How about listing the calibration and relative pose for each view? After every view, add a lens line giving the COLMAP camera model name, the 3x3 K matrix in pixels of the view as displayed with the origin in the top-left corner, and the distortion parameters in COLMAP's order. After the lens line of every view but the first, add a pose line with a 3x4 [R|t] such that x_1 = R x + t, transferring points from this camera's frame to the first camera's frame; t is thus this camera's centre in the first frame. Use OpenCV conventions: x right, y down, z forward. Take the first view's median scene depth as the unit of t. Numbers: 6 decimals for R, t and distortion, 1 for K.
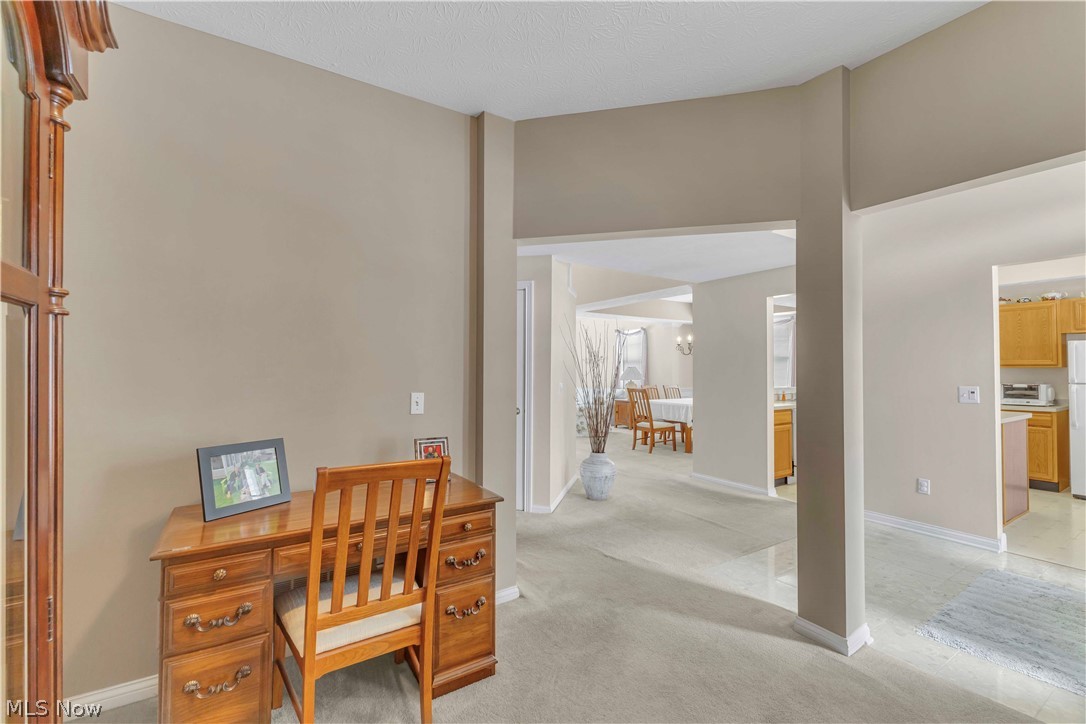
lens RADIAL K [[446.3, 0, 543.0], [0, 446.3, 362.0], [0, 0, 1]] dist [0.000296, 0.000002]
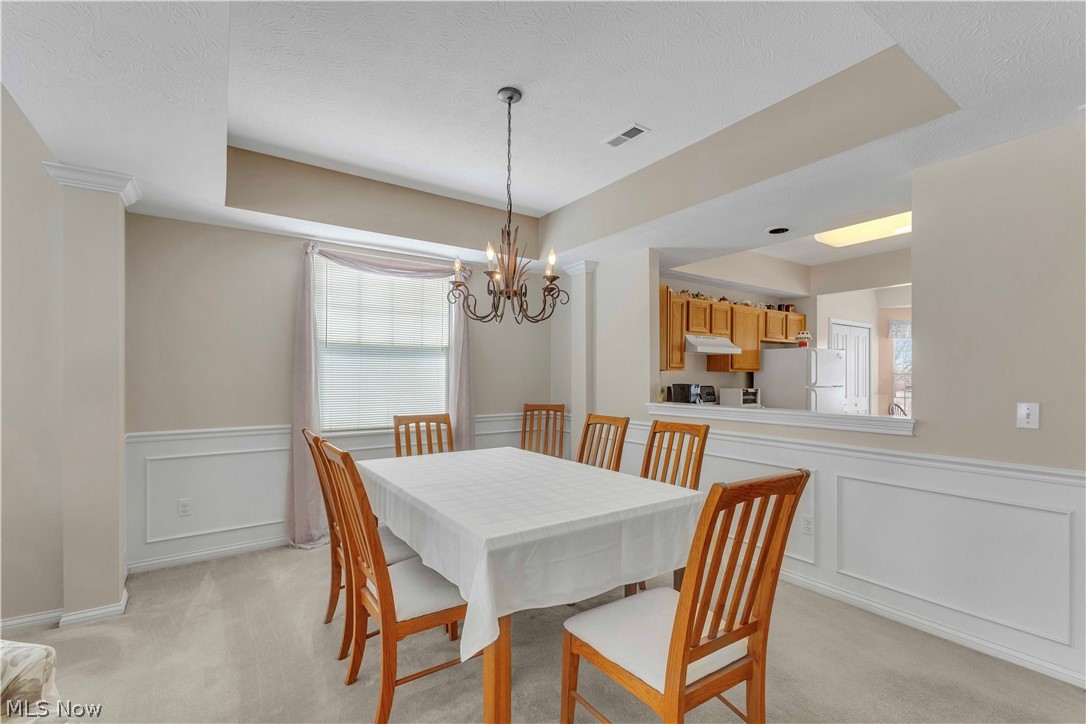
lens RADIAL K [[473.4, 0, 546.8], [0, 473.4, 378.6], [0, 0, 1]] dist [-0.001134, -0.000158]
pose [[-0.038042, -0.007144, 0.999251, 0.031459], [-0.019161, 0.999796, 0.006419, 0.020543], [-0.999092, -0.018902, -0.038172, 1.046180]]
